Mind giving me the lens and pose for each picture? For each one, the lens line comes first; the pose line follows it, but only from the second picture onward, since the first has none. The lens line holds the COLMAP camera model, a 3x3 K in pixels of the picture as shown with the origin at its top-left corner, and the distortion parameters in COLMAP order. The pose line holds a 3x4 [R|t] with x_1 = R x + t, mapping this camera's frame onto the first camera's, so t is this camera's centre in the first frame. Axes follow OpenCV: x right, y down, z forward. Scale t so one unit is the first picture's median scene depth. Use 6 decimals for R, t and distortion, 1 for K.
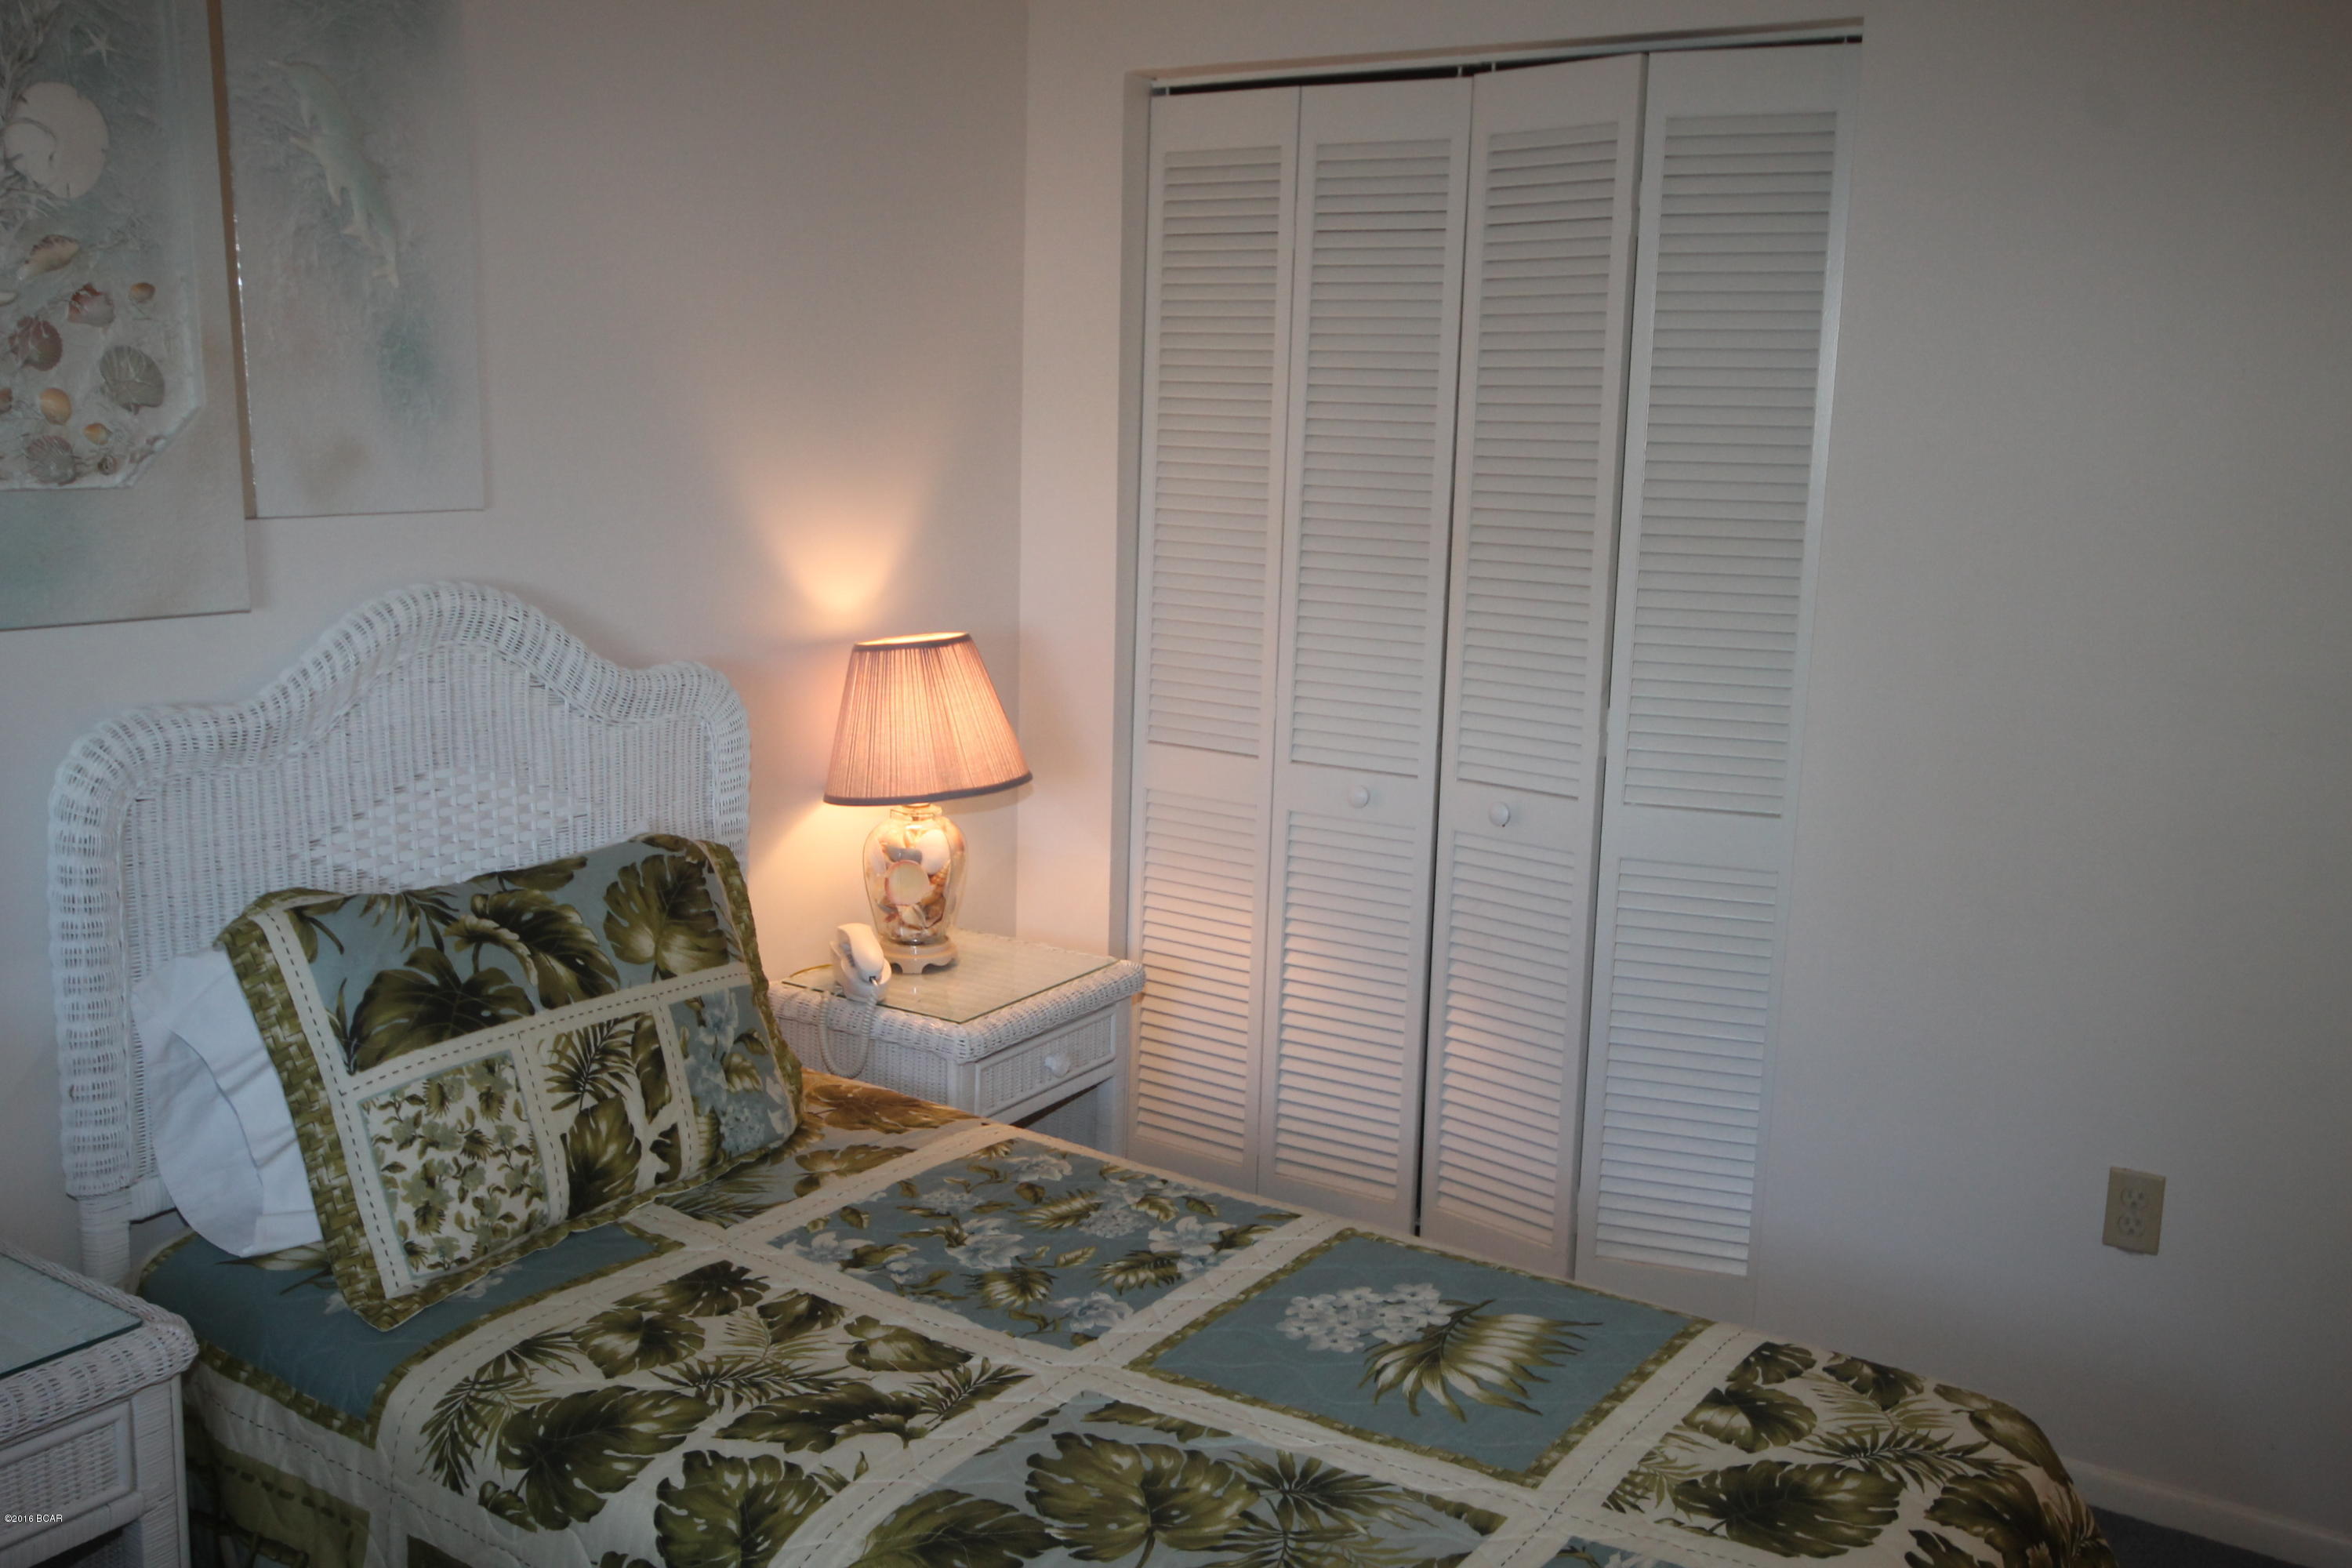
lens RADIAL K [[2052.1, 0, 1193.4], [0, 2052.1, 790.7], [0, 0, 1]] dist [-0.001142, 0.056627]
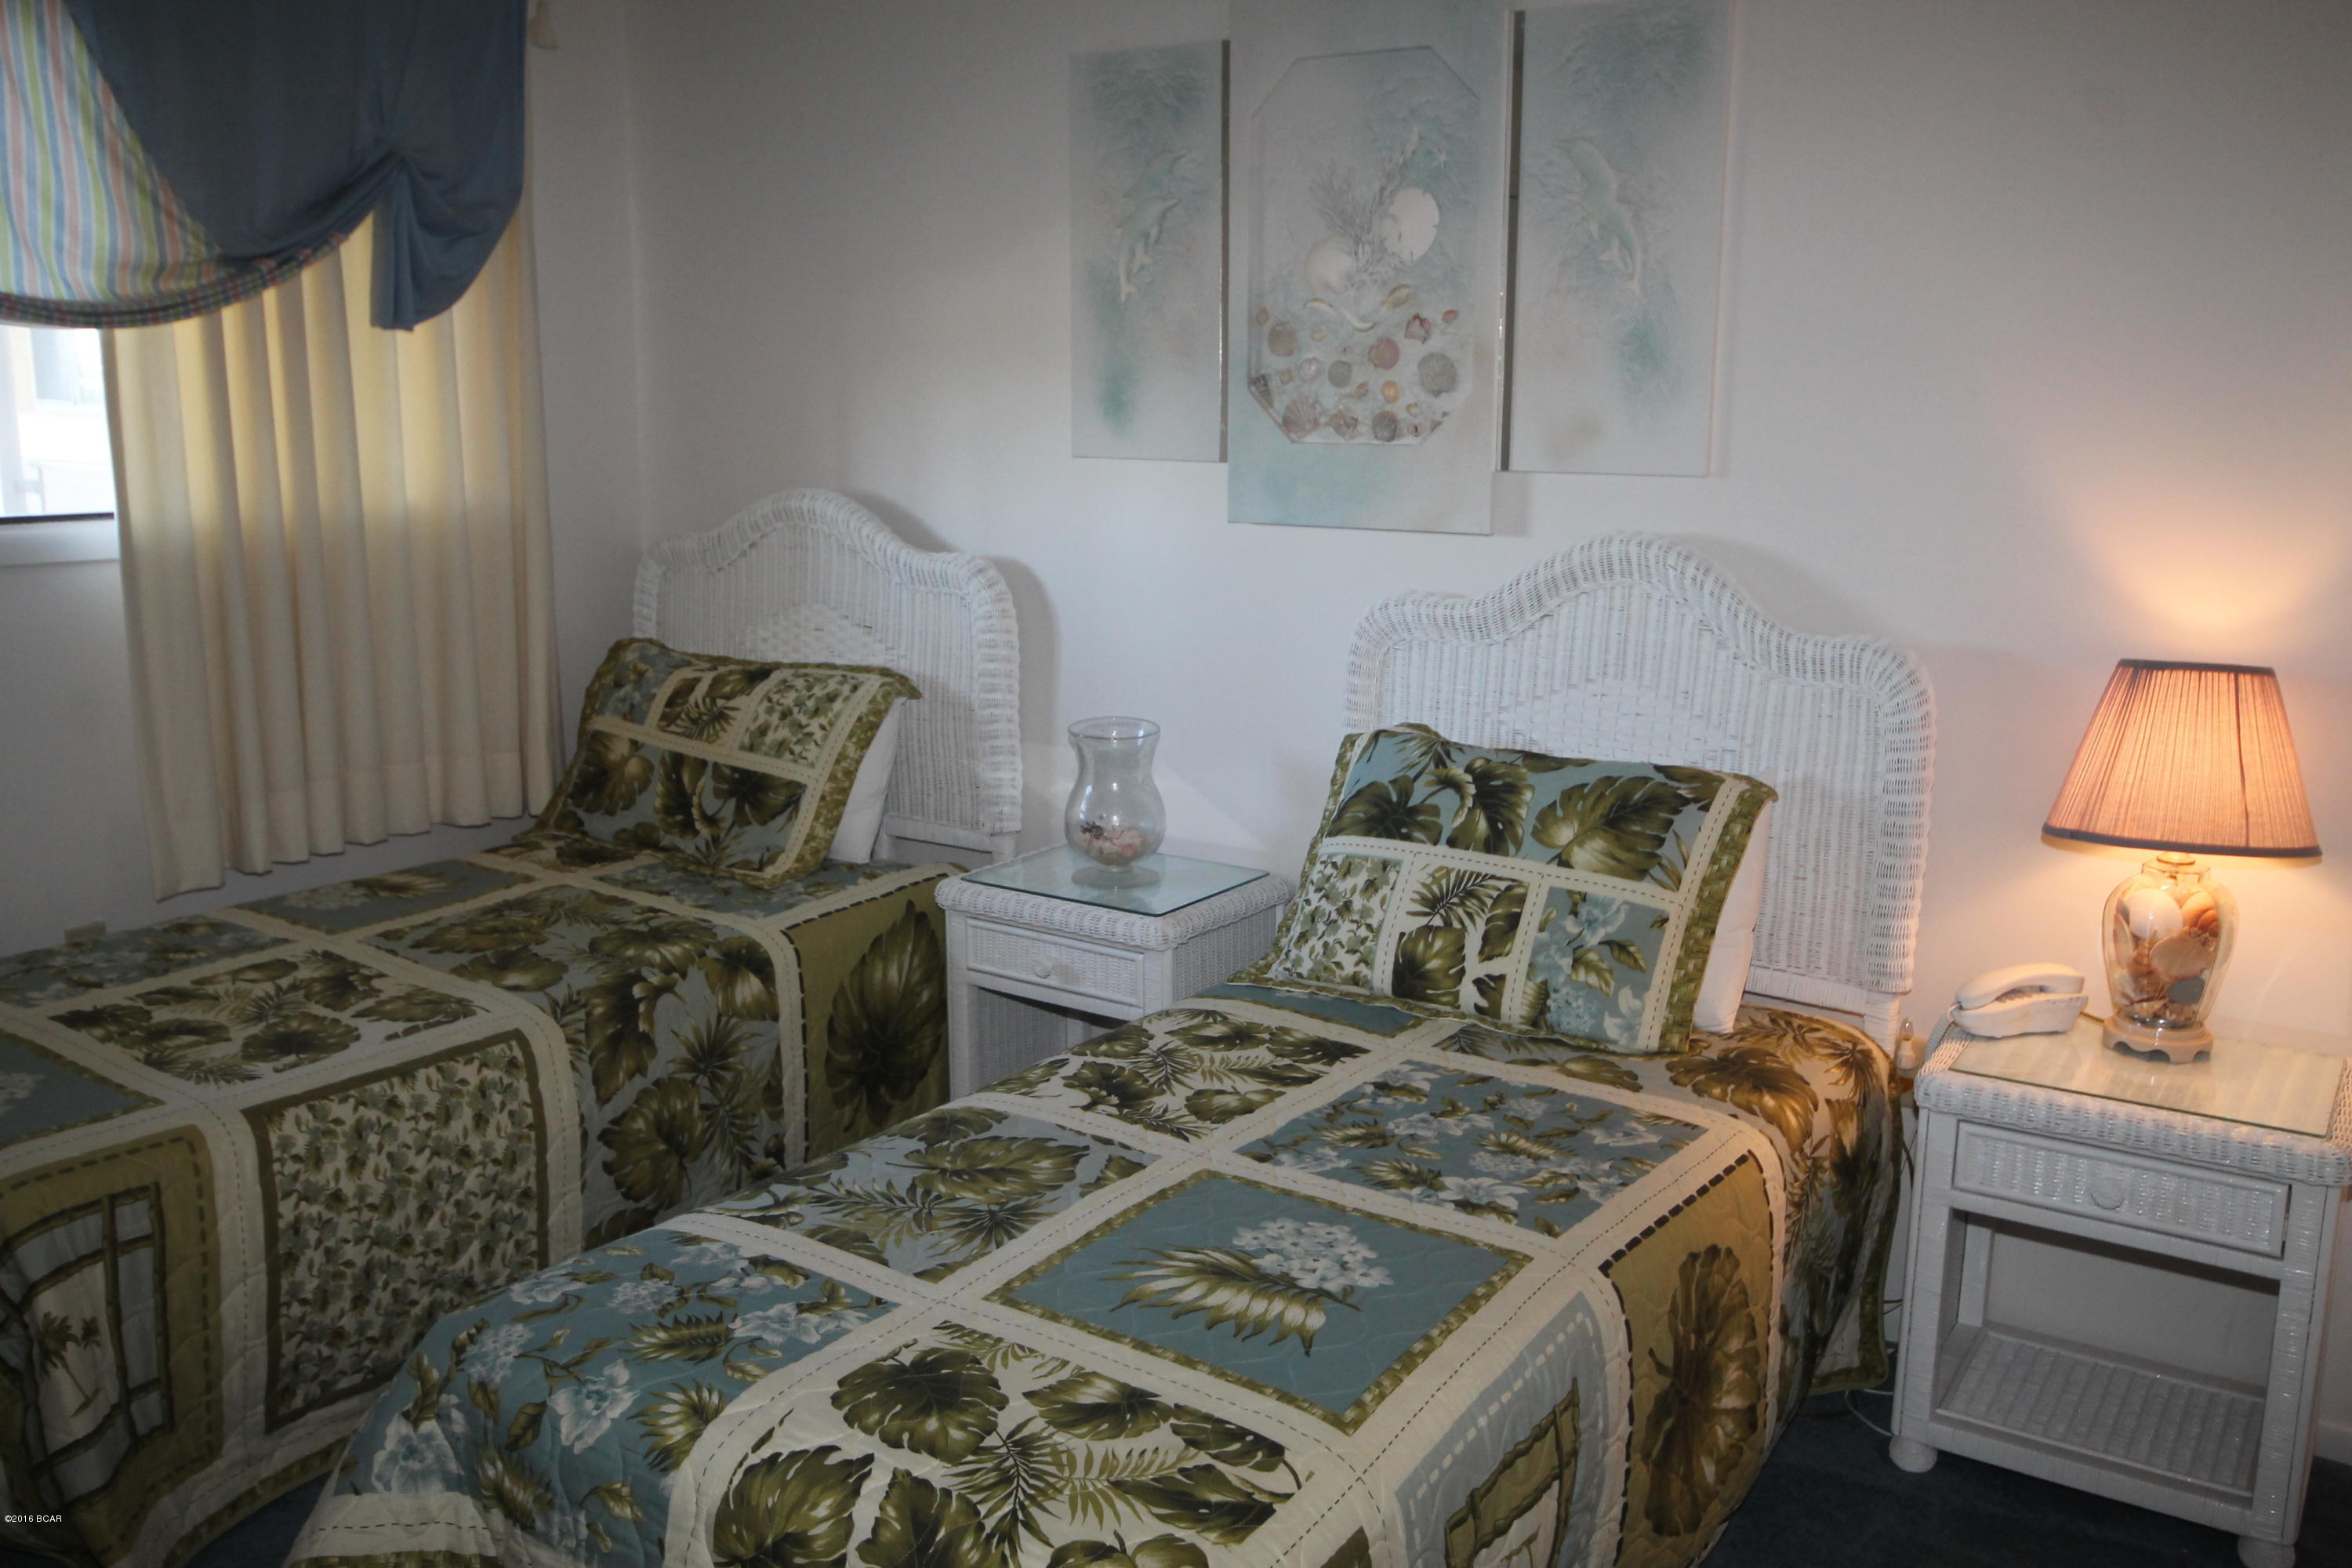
lens RADIAL K [[2052.1, 0, 1193.4], [0, 2052.1, 790.7], [0, 0, 1]] dist [-0.001142, 0.056627]
pose [[-0.022374, 0.166050, -0.985863, 0.988502], [-0.197824, 0.965877, 0.167173, -0.116067], [0.979982, 0.198767, 0.011238, 0.835504]]
